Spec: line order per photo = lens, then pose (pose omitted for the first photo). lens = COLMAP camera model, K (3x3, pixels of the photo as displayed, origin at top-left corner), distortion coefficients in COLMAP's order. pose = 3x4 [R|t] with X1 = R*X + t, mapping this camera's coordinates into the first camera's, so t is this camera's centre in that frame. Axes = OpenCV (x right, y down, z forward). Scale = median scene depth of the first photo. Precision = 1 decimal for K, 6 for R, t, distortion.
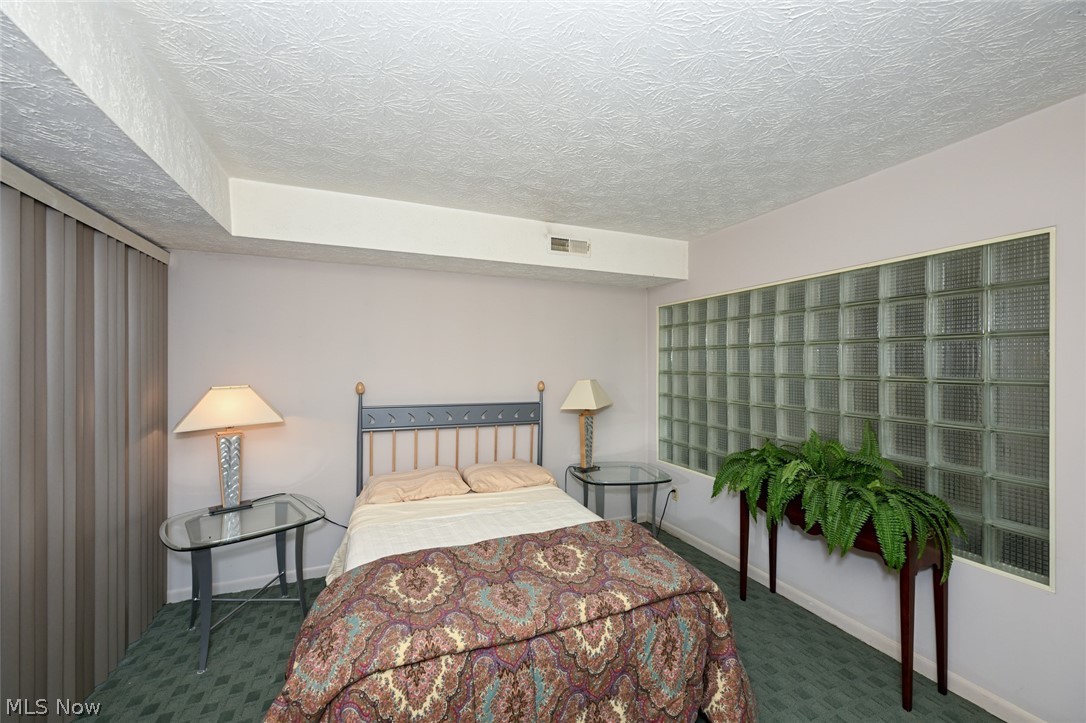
lens RADIAL K [[430.7, 0, 542.6], [0, 430.7, 363.9], [0, 0, 1]] dist [-0.002268, 0.000462]
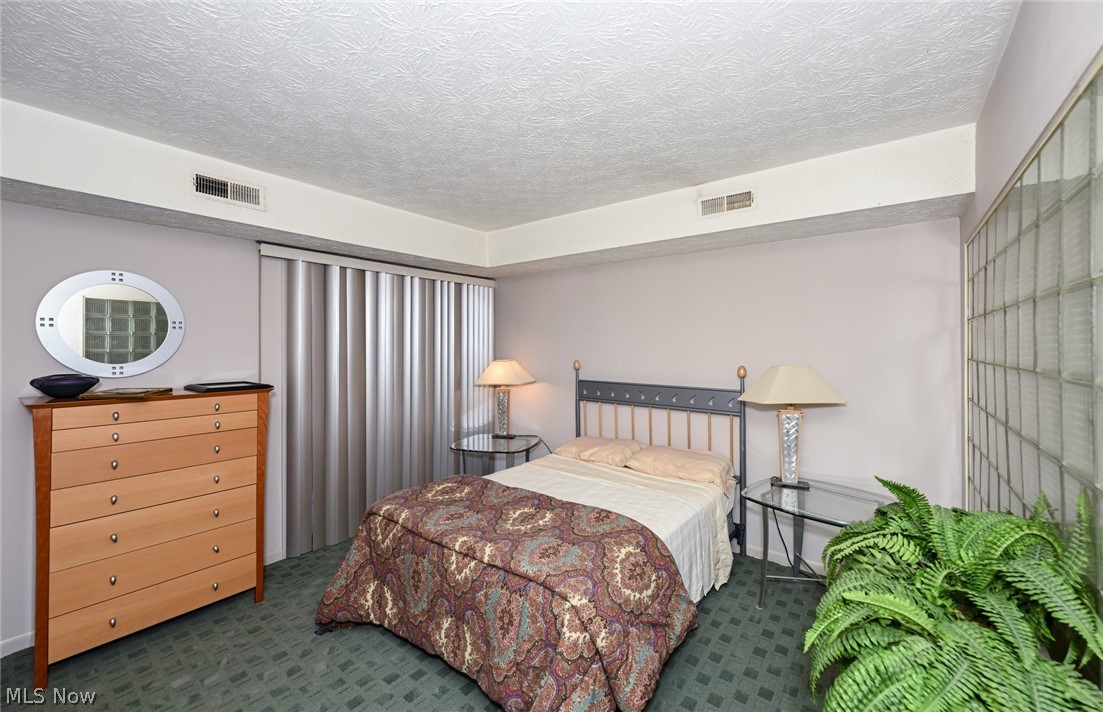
lens RADIAL K [[434.4, 0, 534.1], [0, 434.4, 339.1], [0, 0, 1]] dist [-0.003346, -0.000704]
pose [[0.489849, -0.011006, -0.871738, 0.944440], [-0.001602, 0.999907, -0.013525, 0.000511], [0.871806, 0.008022, 0.489786, 0.410727]]
